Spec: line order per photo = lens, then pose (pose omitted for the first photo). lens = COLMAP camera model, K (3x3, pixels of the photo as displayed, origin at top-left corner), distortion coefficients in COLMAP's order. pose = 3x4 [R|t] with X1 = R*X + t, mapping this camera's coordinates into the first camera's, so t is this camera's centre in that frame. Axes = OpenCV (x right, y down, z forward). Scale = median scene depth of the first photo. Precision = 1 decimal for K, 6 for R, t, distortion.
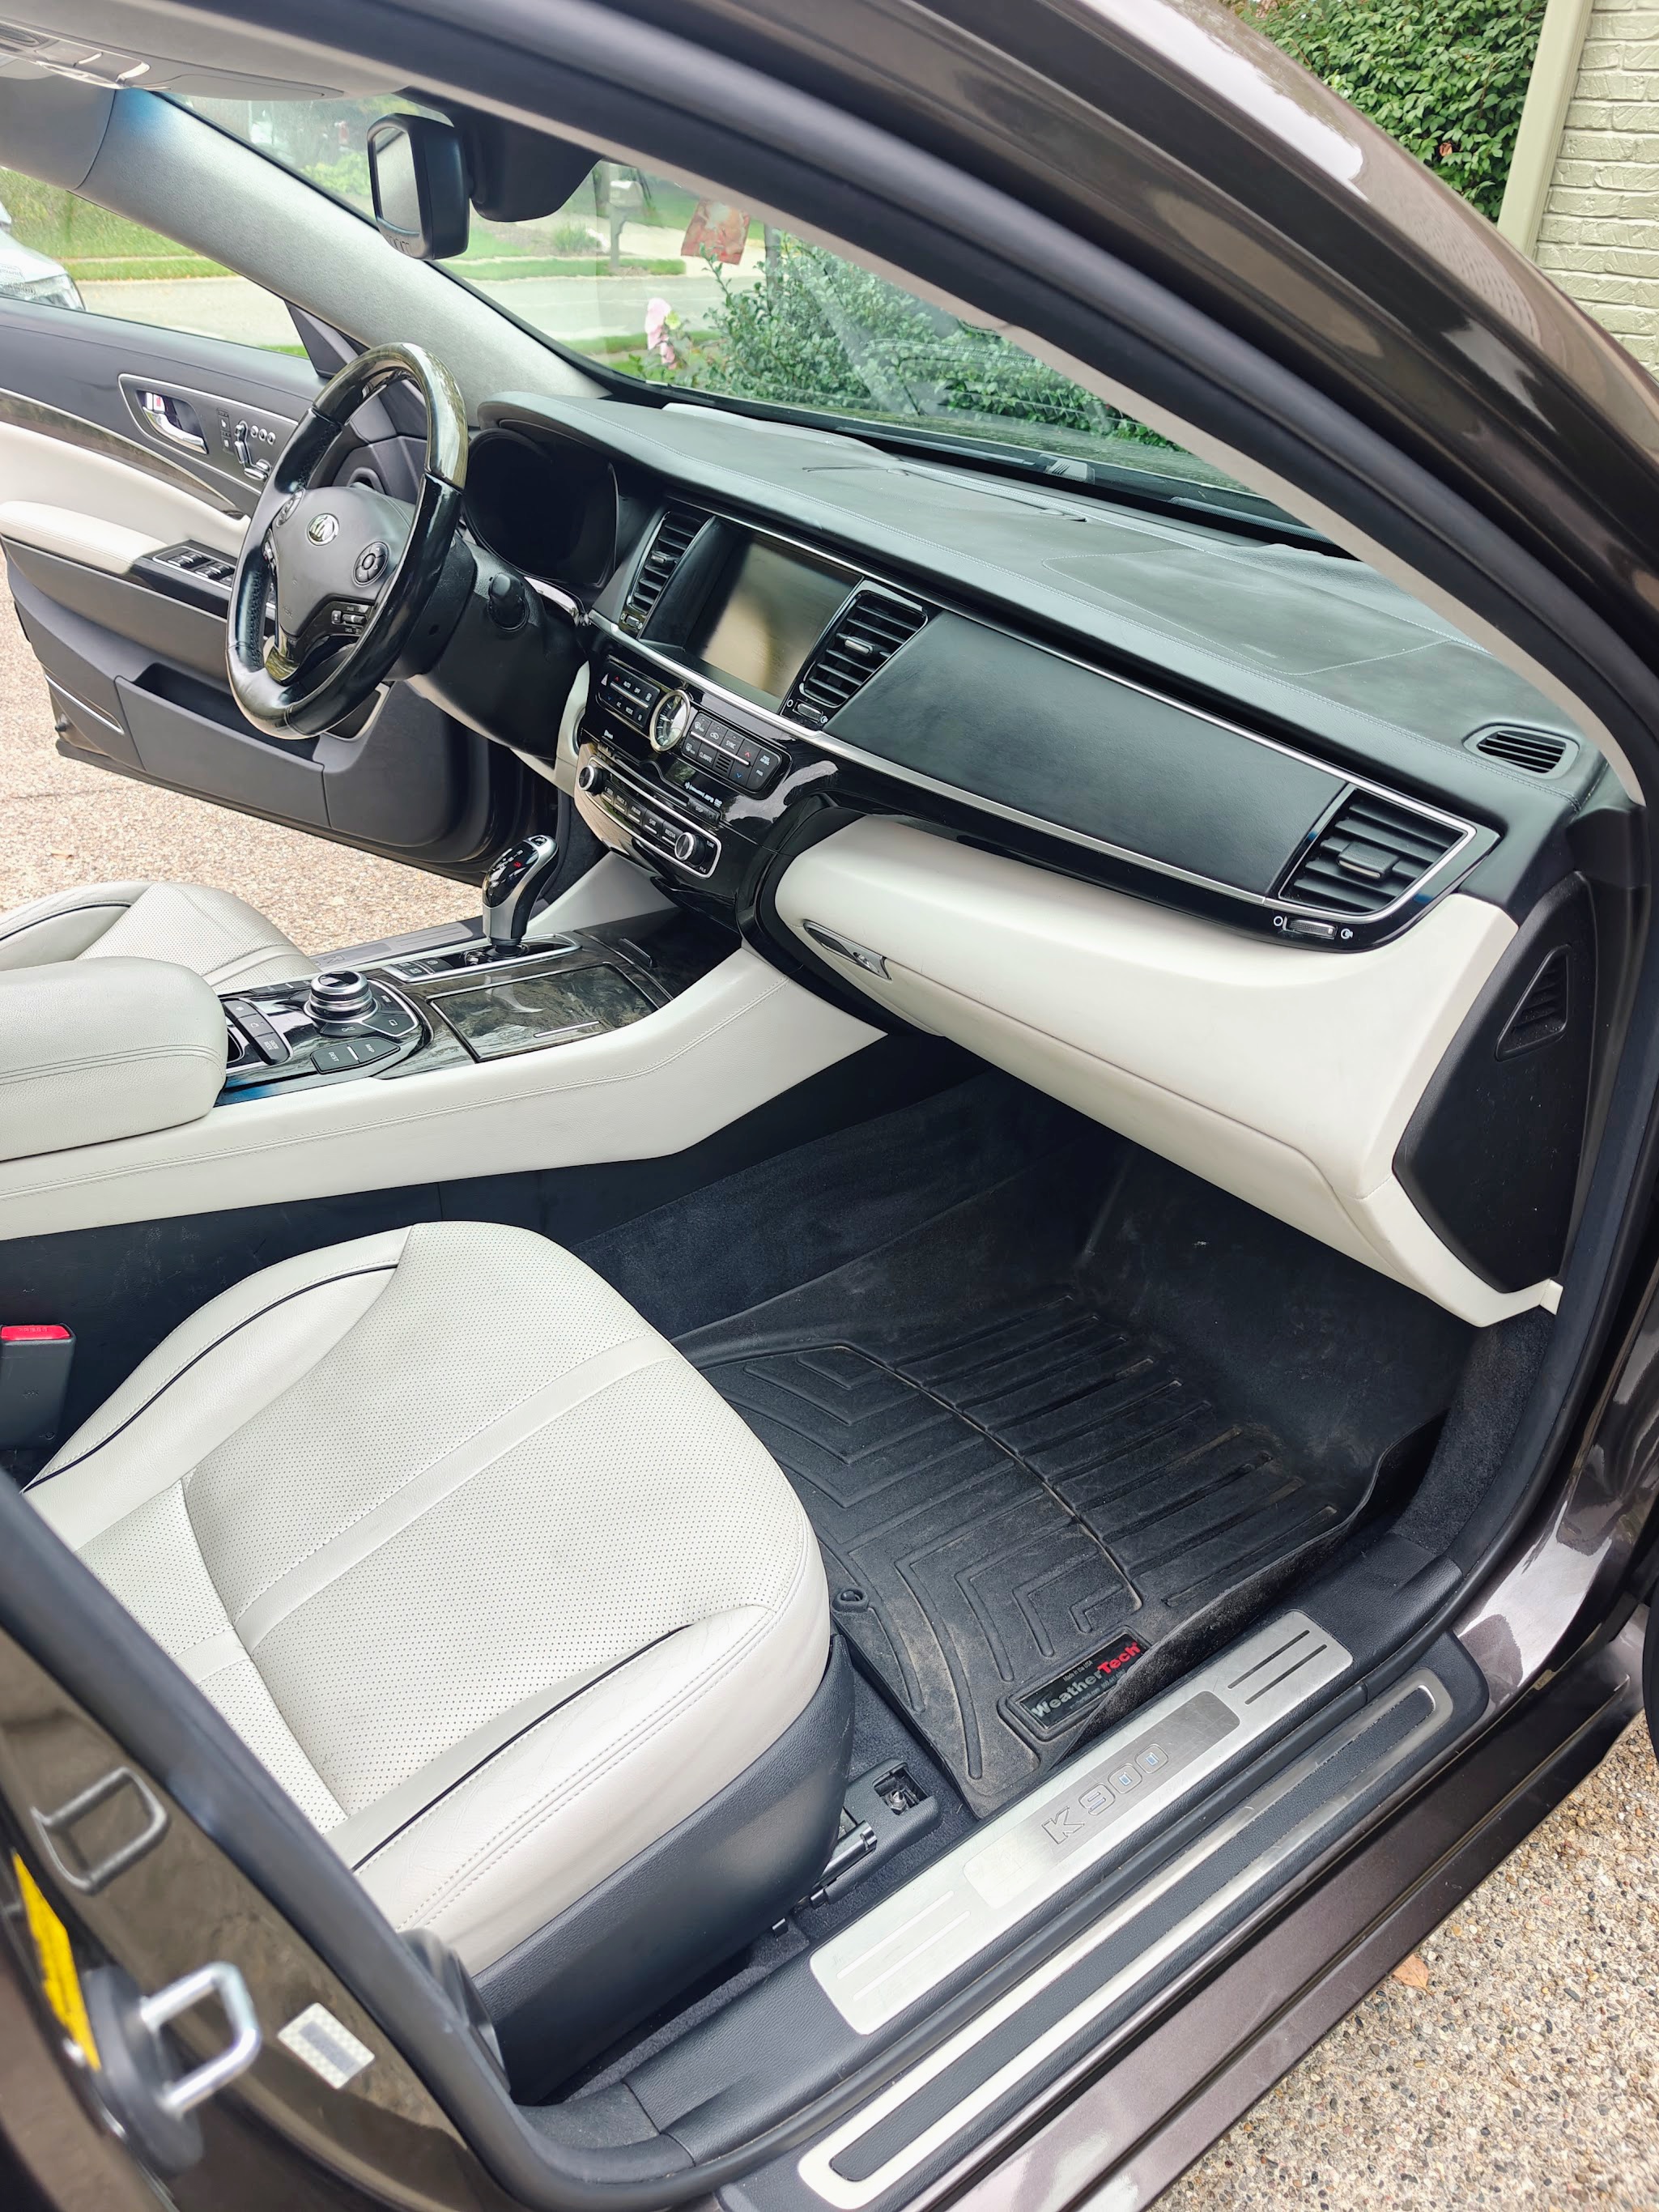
lens RADIAL K [[1580.4, 0, 831.5], [0, 1580.4, 1105.8], [0, 0, 1]] dist [-0.046144, 0.001320]
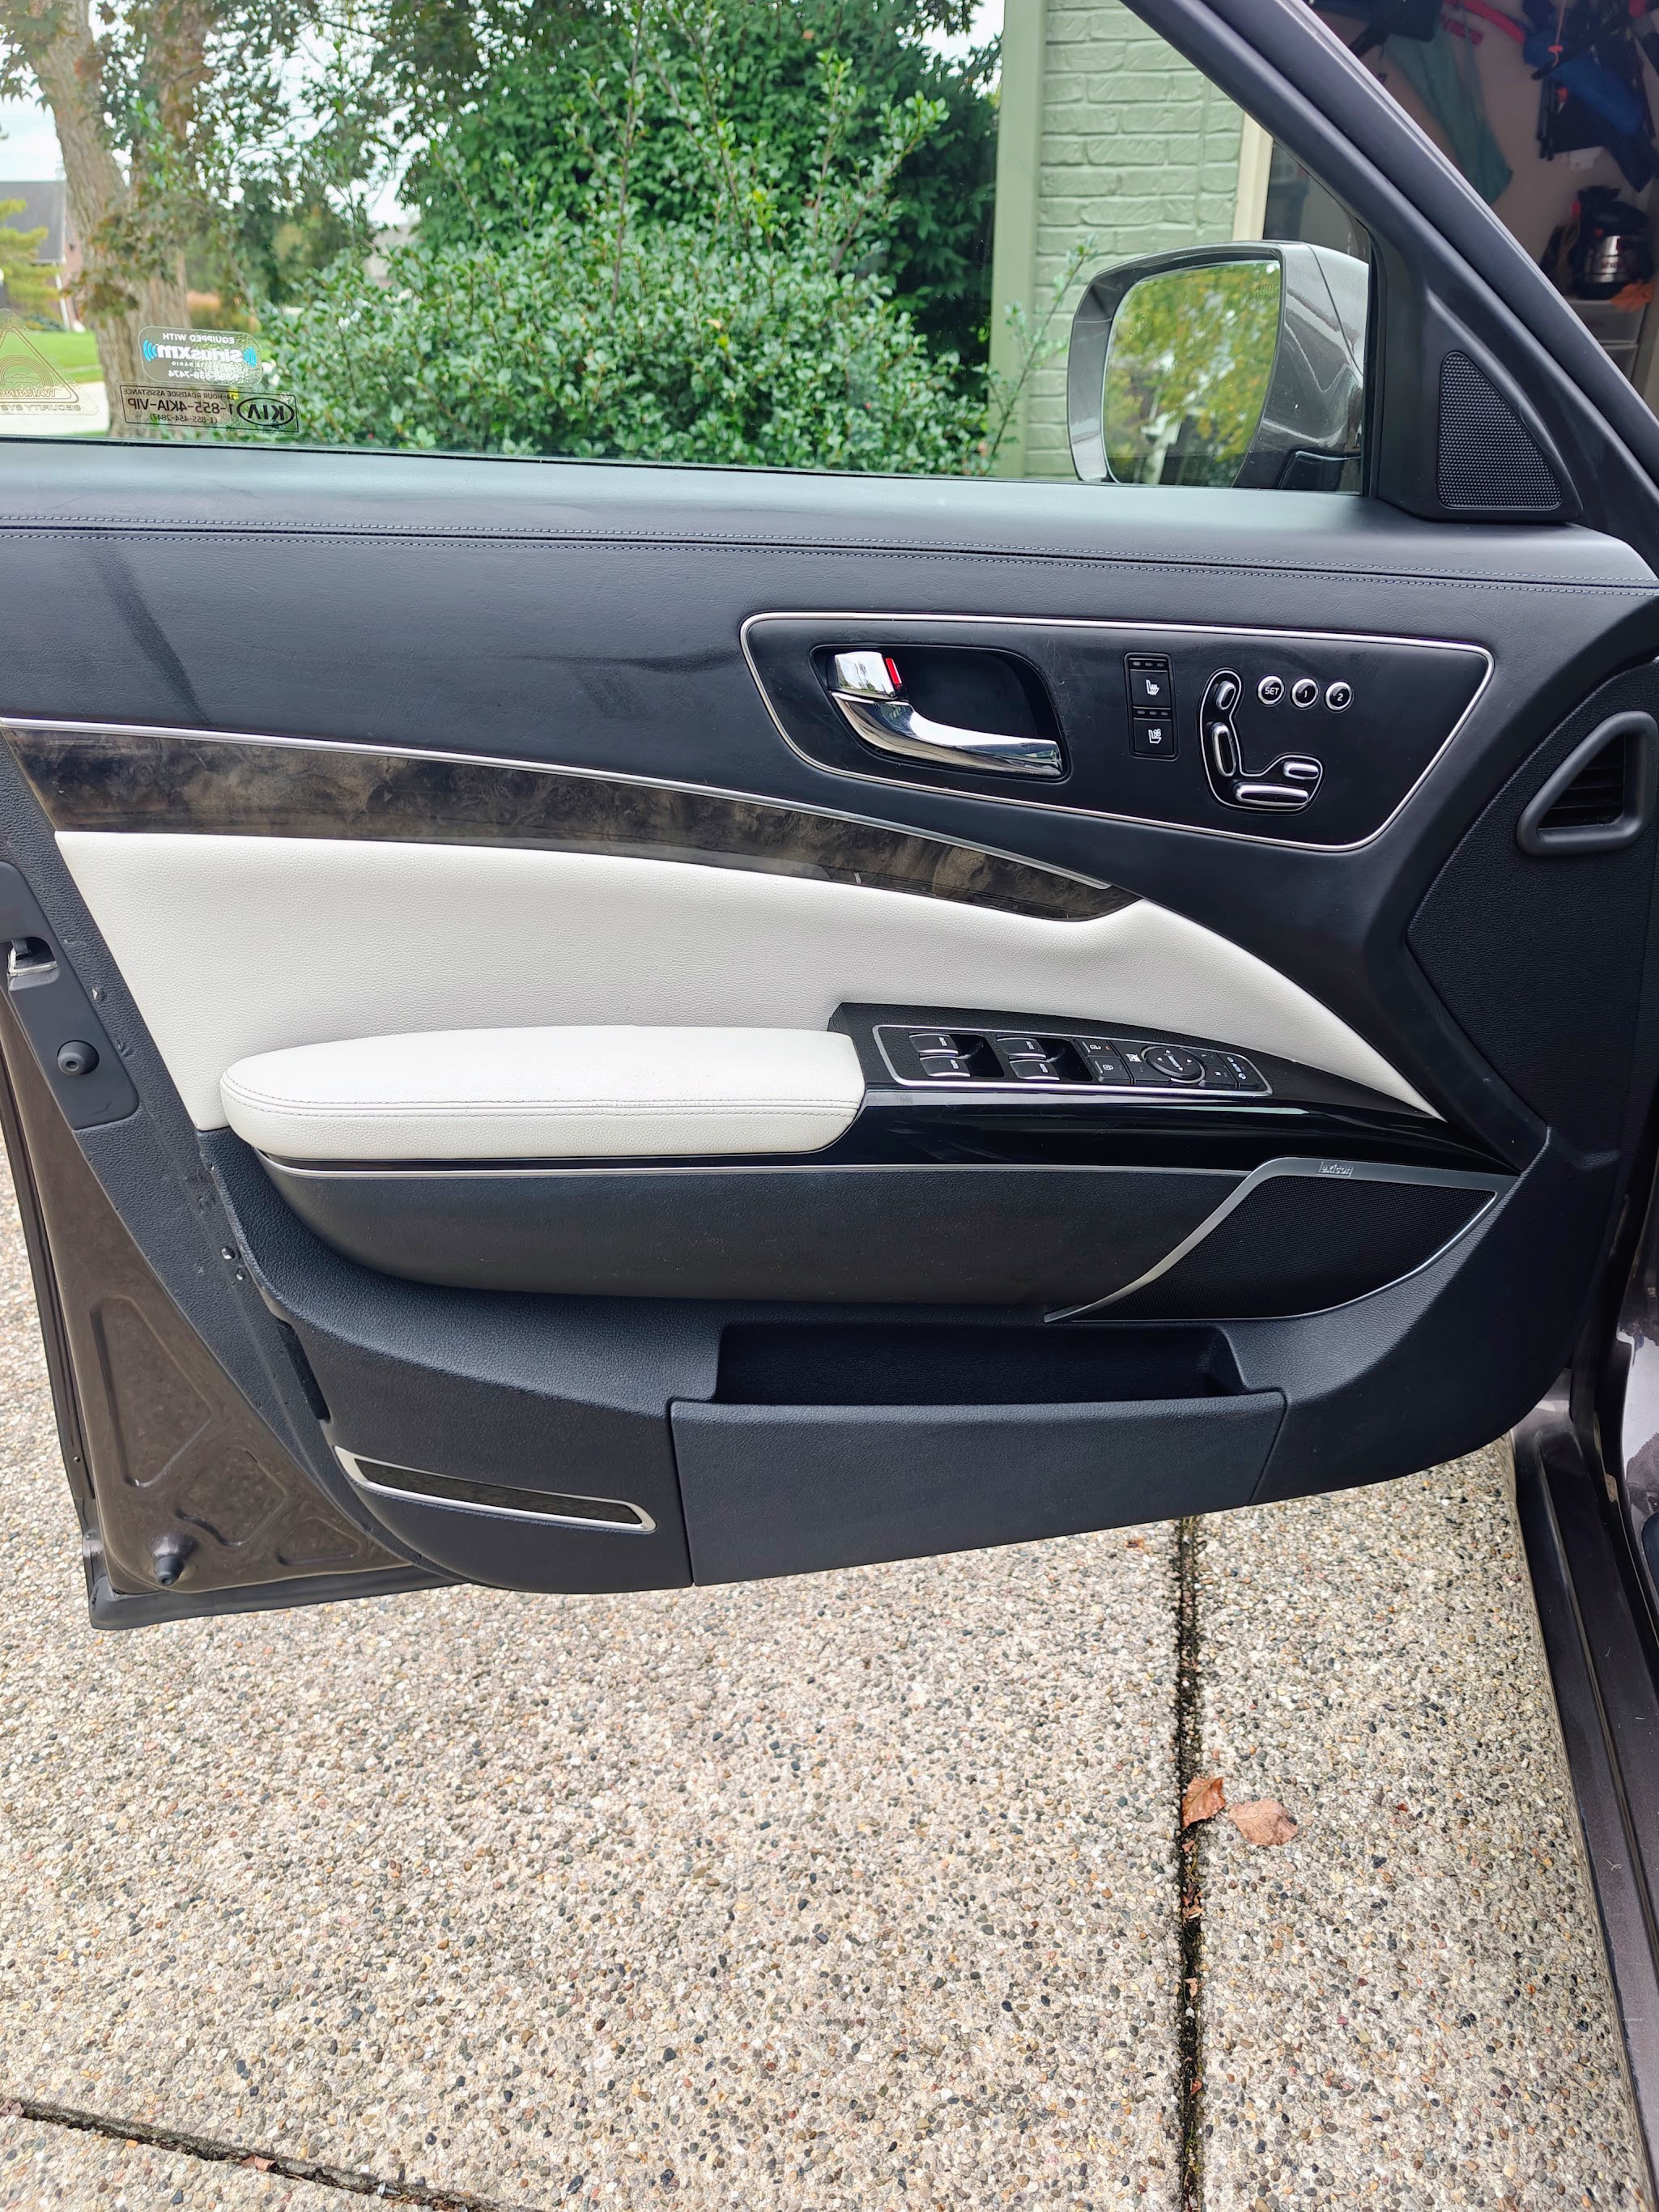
lens RADIAL K [[1580.4, 0, 828.7], [0, 1580.4, 1105.7], [0, 0, 1]] dist [-0.046144, 0.001320]
pose [[0.777856, -0.338935, 0.529211, -0.629547], [0.377163, 0.925356, 0.038279, -0.355627], [-0.502682, 0.169823, 0.847627, 0.670932]]
